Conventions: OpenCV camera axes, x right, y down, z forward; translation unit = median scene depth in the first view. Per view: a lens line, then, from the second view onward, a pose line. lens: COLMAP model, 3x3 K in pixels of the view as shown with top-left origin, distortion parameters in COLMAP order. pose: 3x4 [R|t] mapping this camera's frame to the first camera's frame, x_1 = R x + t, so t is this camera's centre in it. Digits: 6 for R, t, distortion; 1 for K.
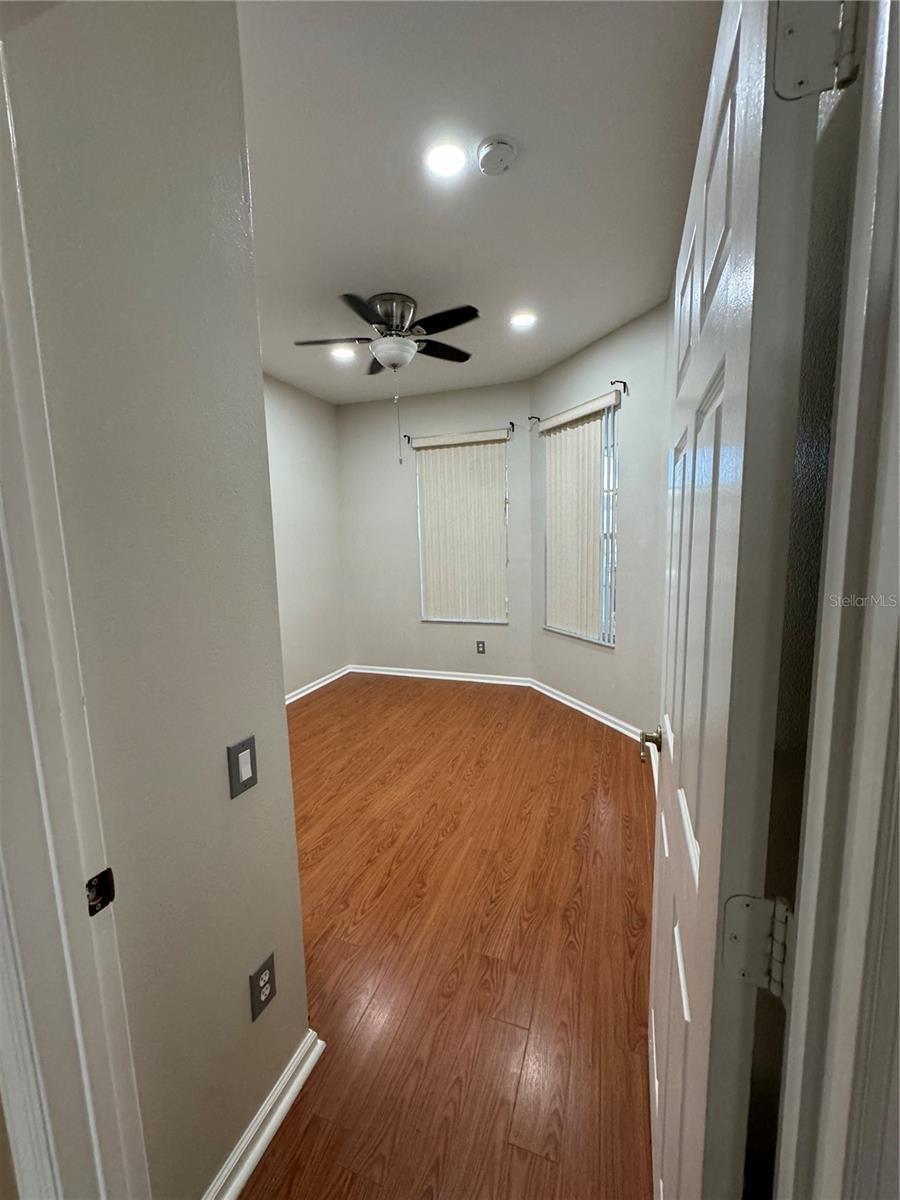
lens RADIAL K [[478.6, 0, 451.1], [0, 478.6, 604.0], [0, 0, 1]] dist [-0.001605, 0.000279]
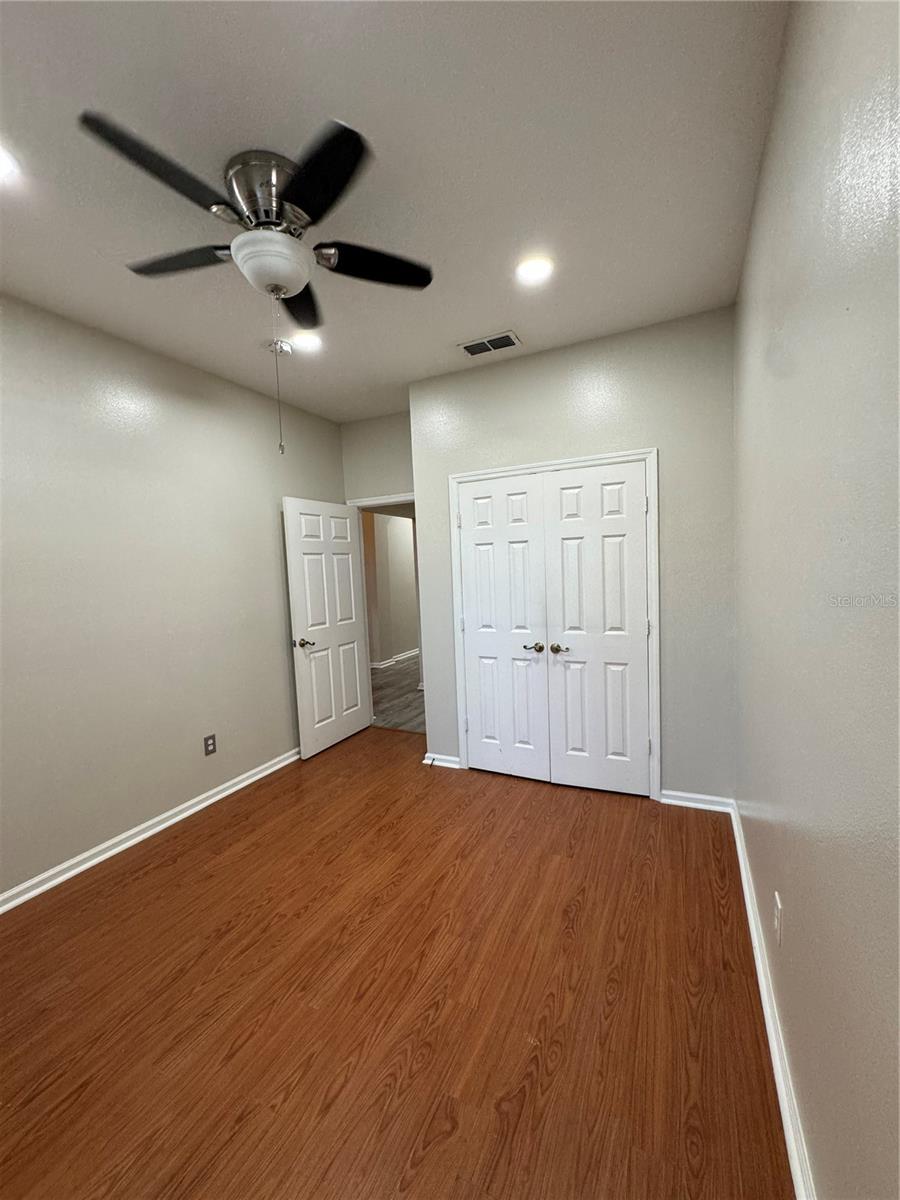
lens RADIAL K [[478.6, 0, 450.6], [0, 478.6, 602.0], [0, 0, 1]] dist [-0.001605, 0.000279]
pose [[-0.991589, 0.061361, 0.113955, -0.374555], [0.083691, 0.975613, 0.202914, -0.224672], [-0.098725, 0.210744, -0.972543, 1.627005]]
